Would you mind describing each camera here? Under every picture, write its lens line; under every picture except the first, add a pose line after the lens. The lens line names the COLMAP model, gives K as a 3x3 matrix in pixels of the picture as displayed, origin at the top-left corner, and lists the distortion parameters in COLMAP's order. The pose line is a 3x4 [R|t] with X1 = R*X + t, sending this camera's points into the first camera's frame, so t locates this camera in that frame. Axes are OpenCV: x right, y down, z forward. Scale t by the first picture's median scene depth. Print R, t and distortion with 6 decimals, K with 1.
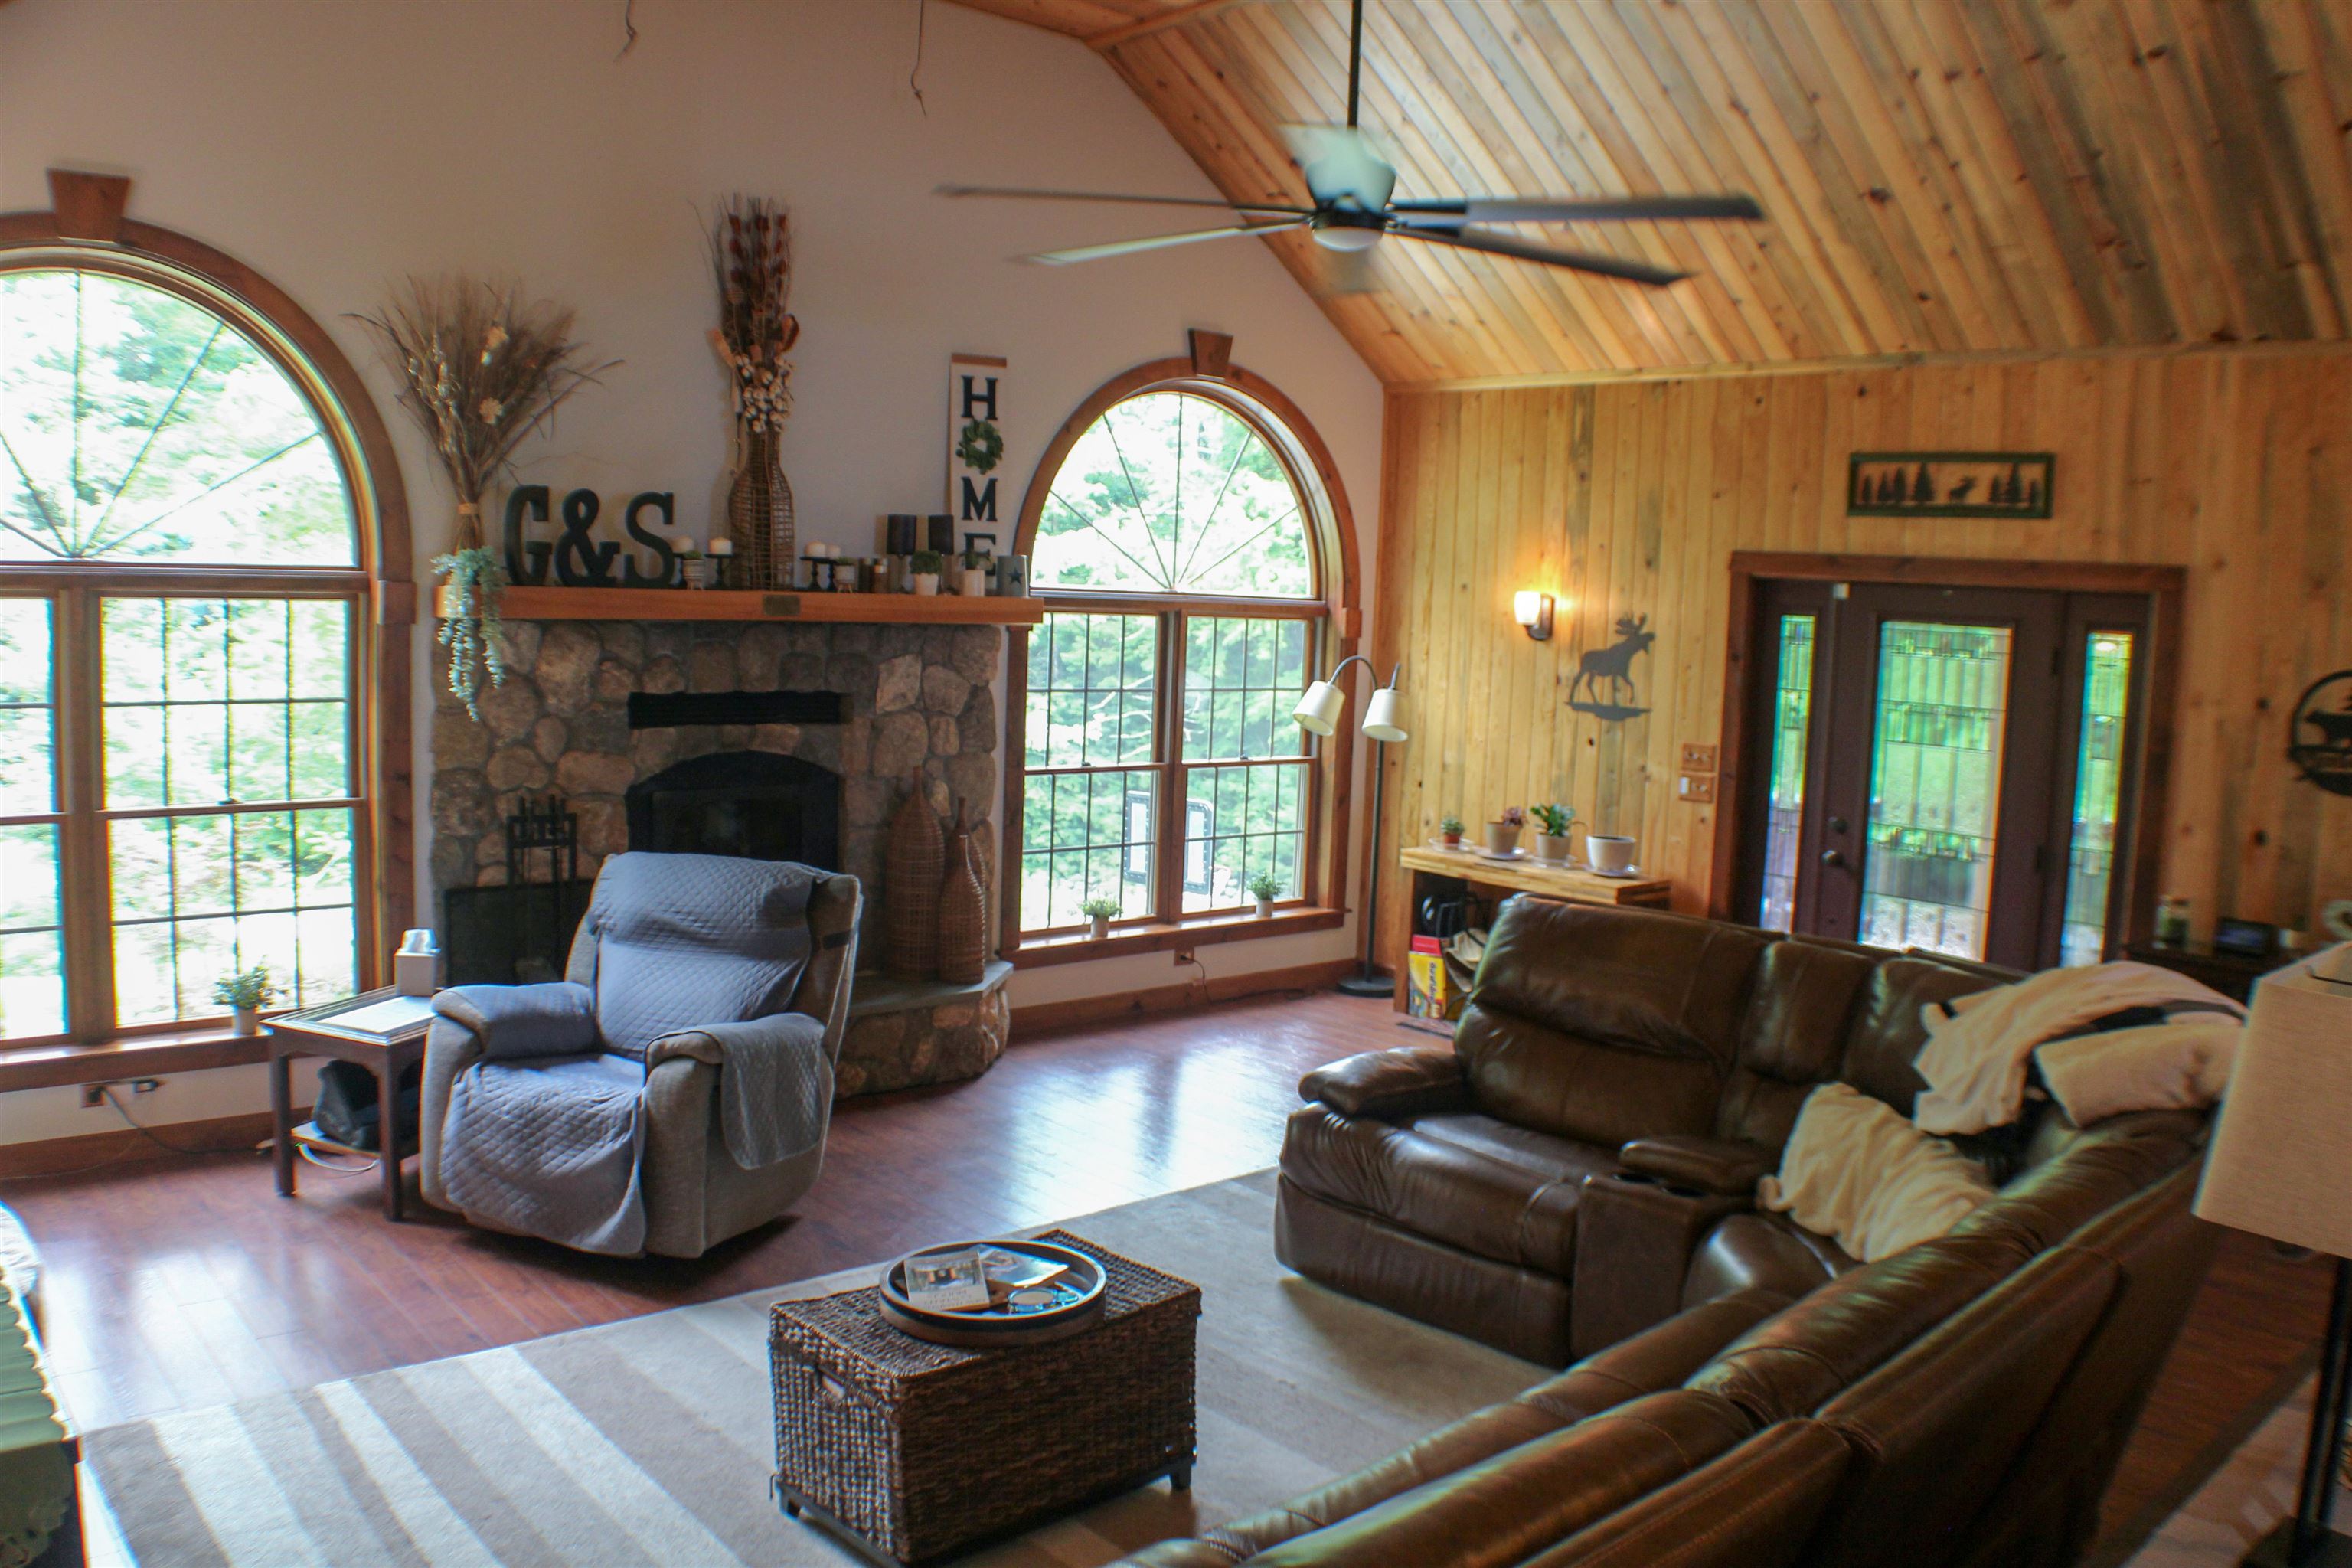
lens RADIAL K [[1813.1, 0, 1176.0], [0, 1813.1, 784.0], [0, 0, 1]] dist [-0.196758, 0.075506]
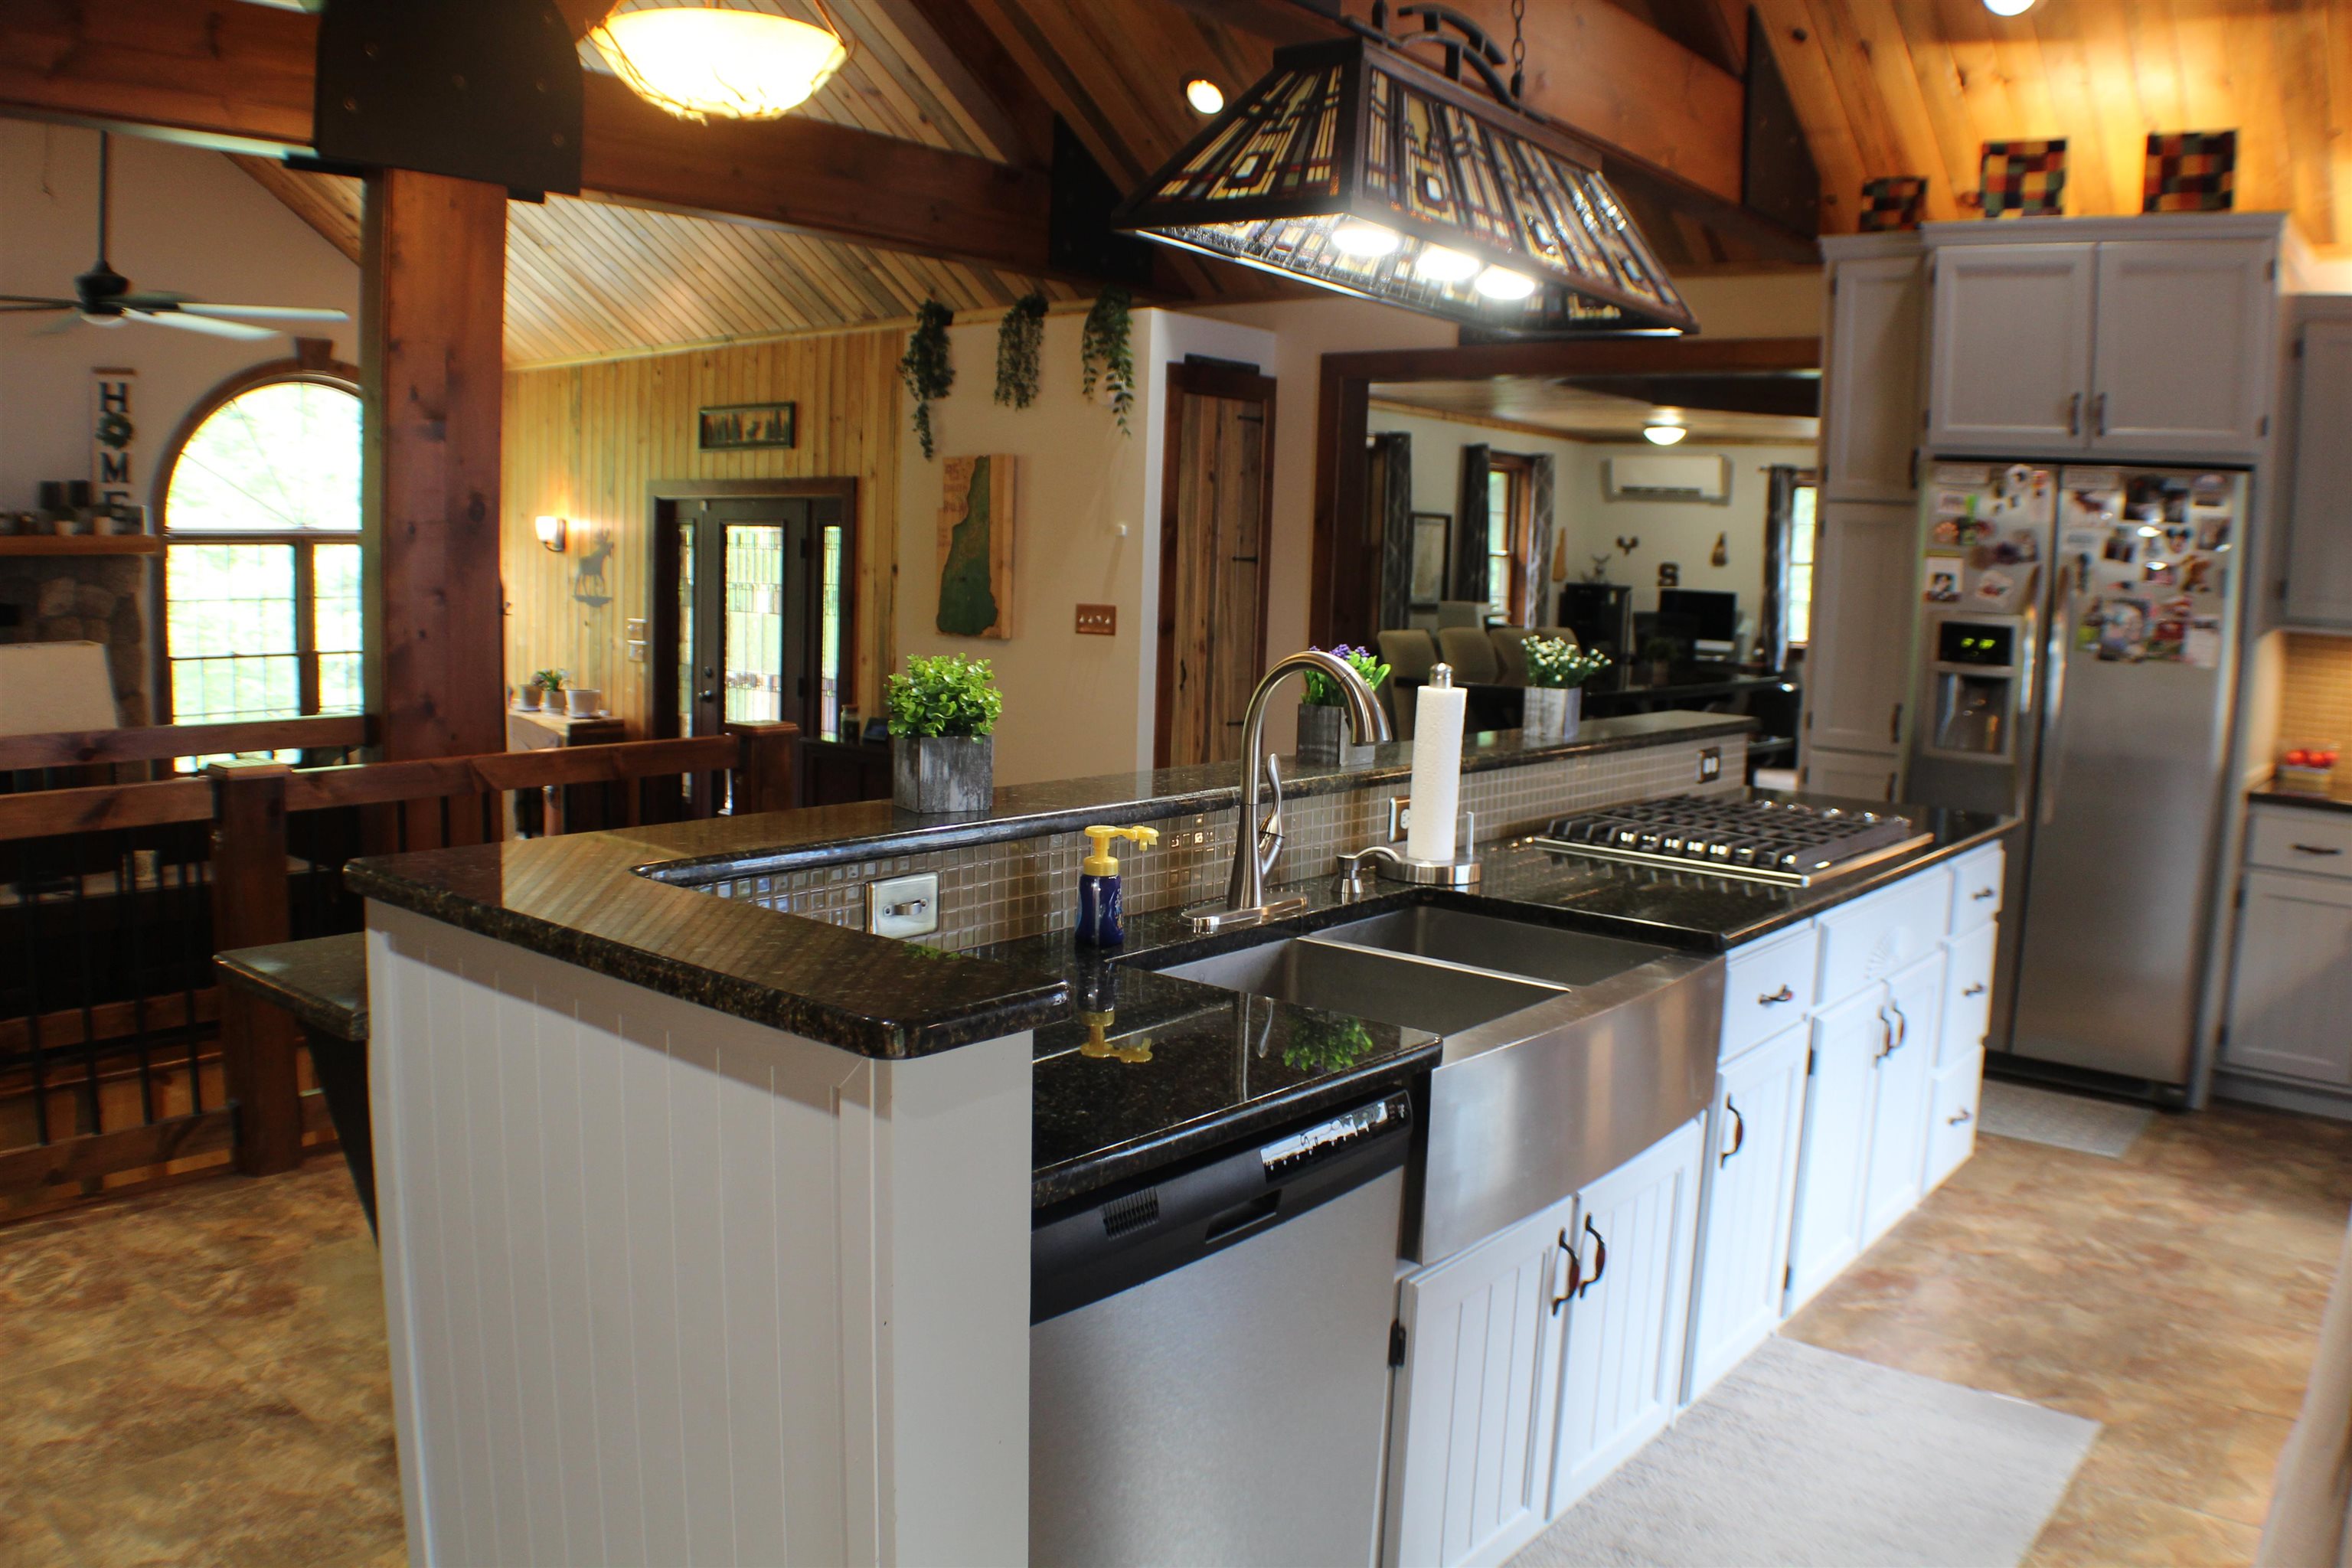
lens RADIAL K [[1821.3, 0, 1206.6], [0, 1821.3, 800.6], [0, 0, 1]] dist [-0.202610, 0.072766]
pose [[0.989133, -0.032991, 0.143276, 0.615143], [0.027559, 0.998830, 0.039730, 0.087229], [-0.144419, -0.035349, 0.988885, -0.517353]]
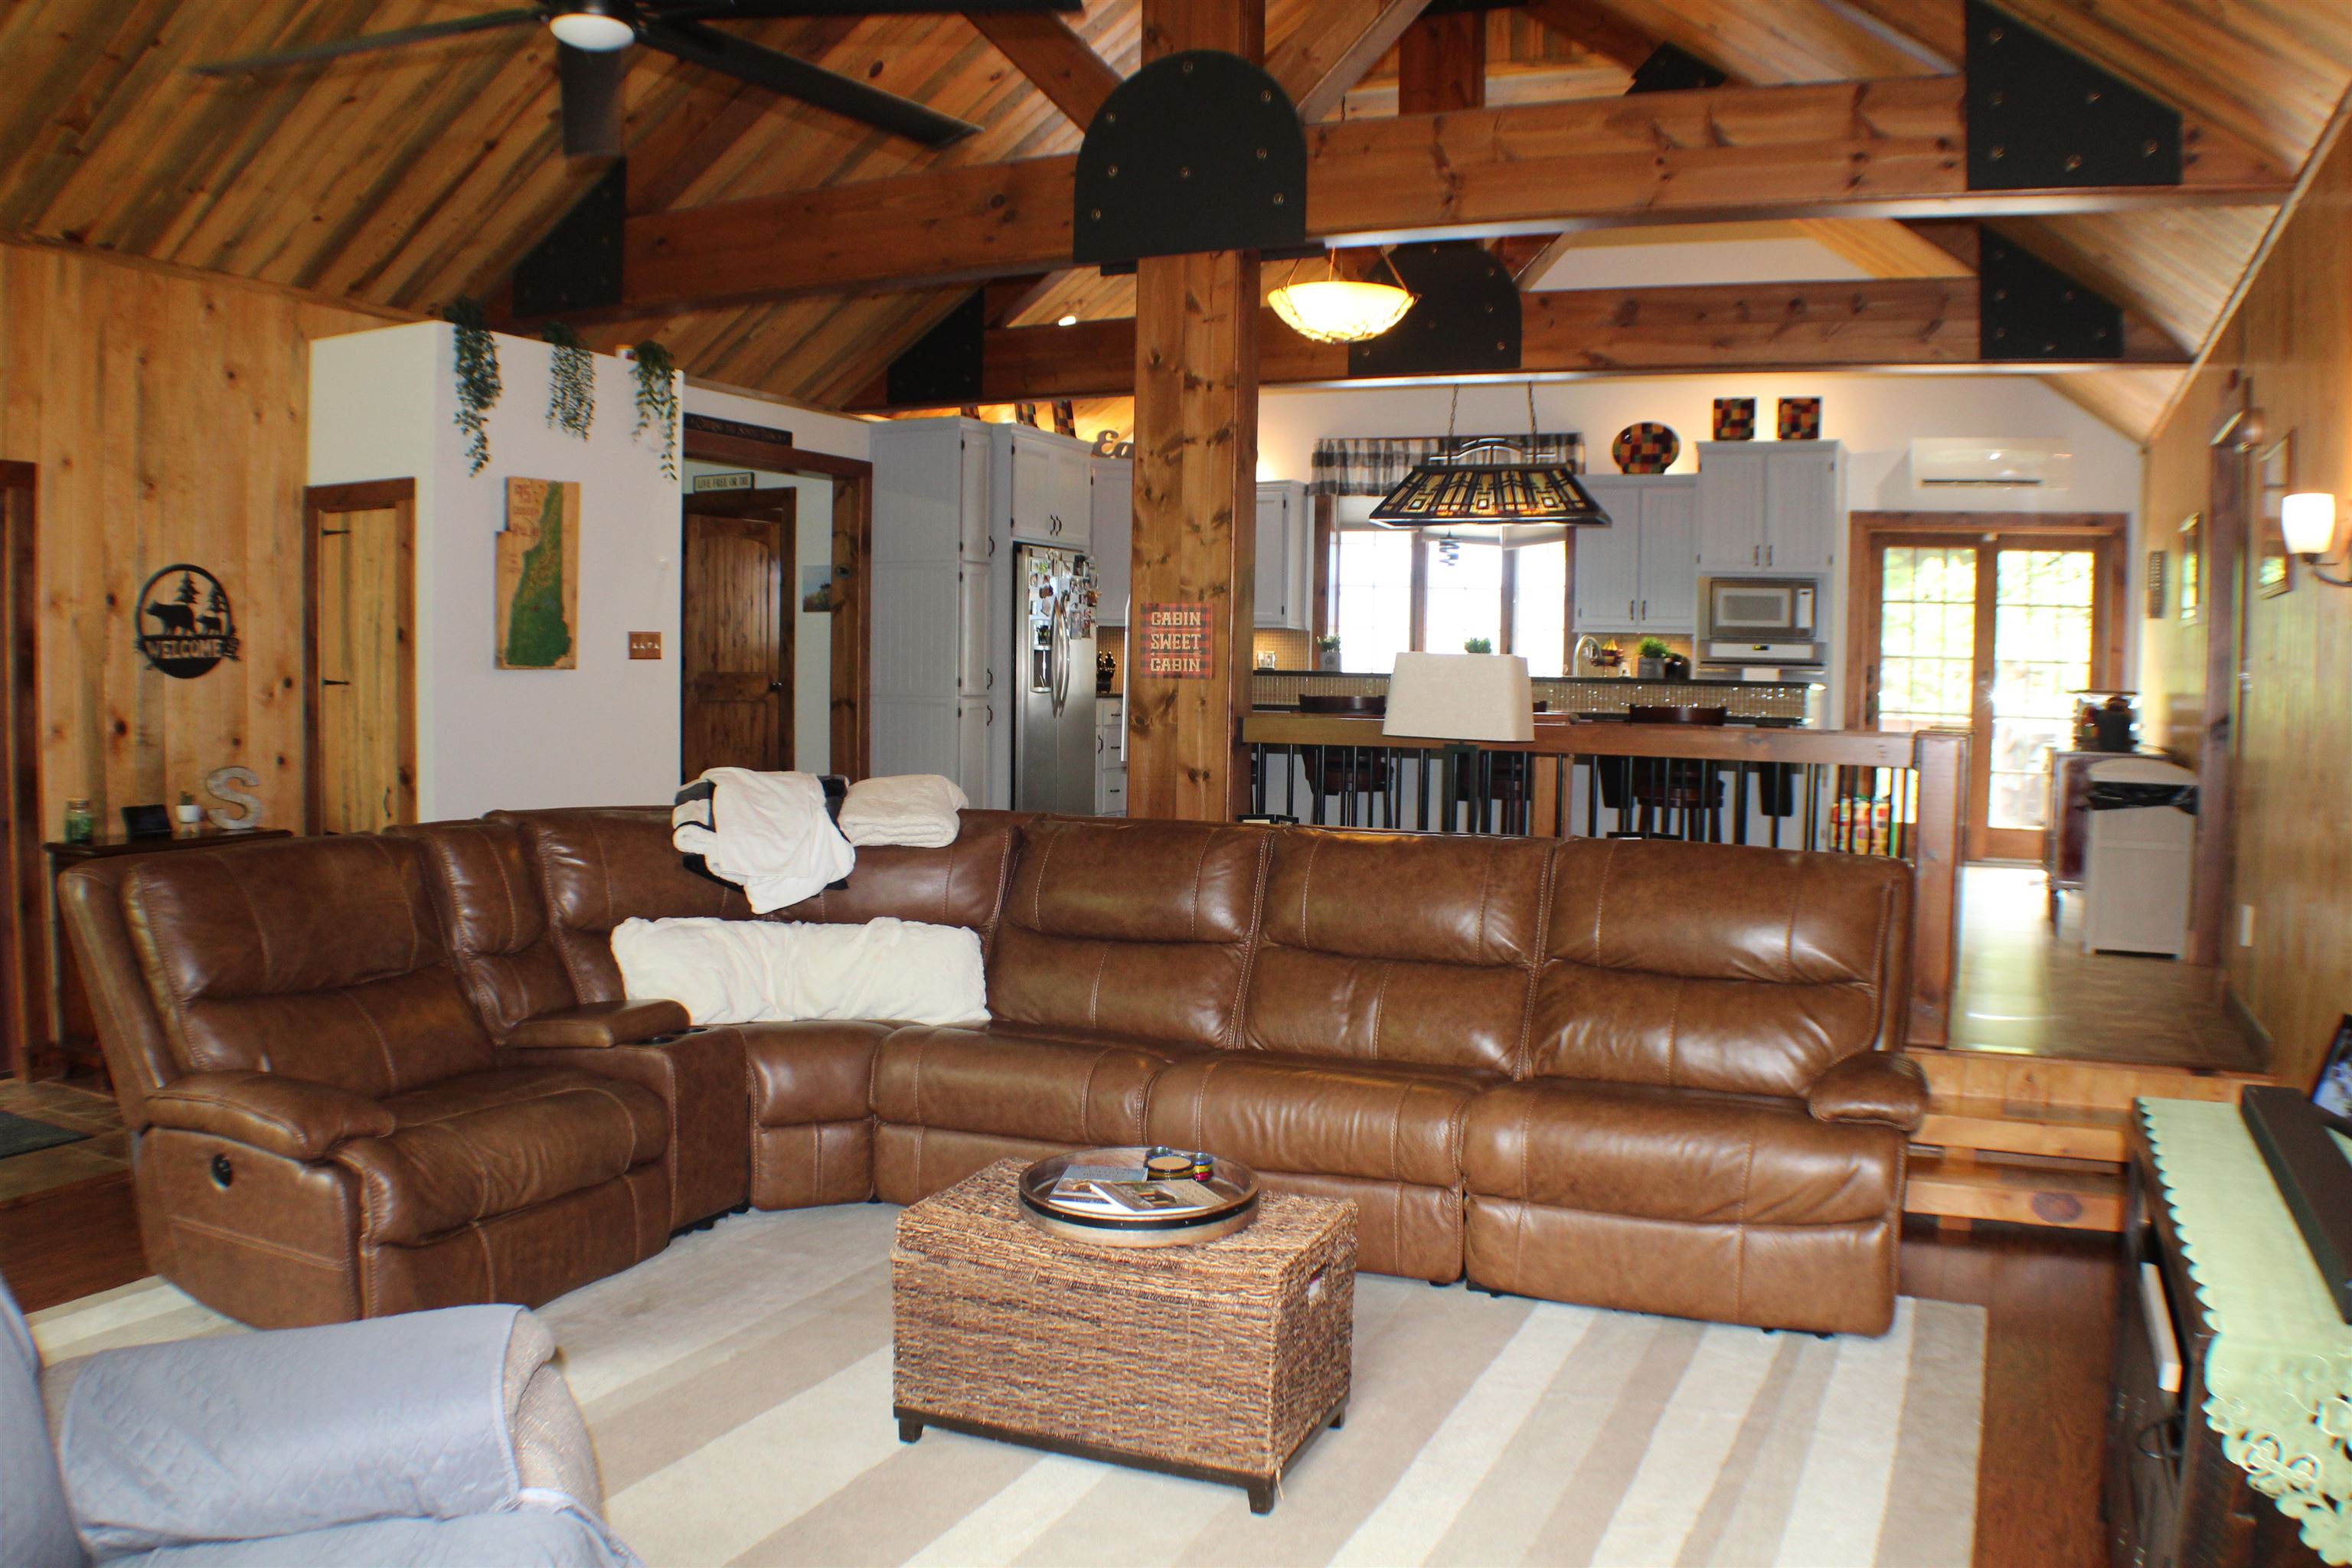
lens RADIAL K [[1821.3, 0, 1206.6], [0, 1821.3, 800.6], [0, 0, 1]] dist [-0.202610, 0.072766]
pose [[-0.400764, -0.113096, 0.909174, -0.552058], [0.062644, 0.986647, 0.150346, -0.036506], [-0.914037, 0.117207, -0.388328, 0.752559]]
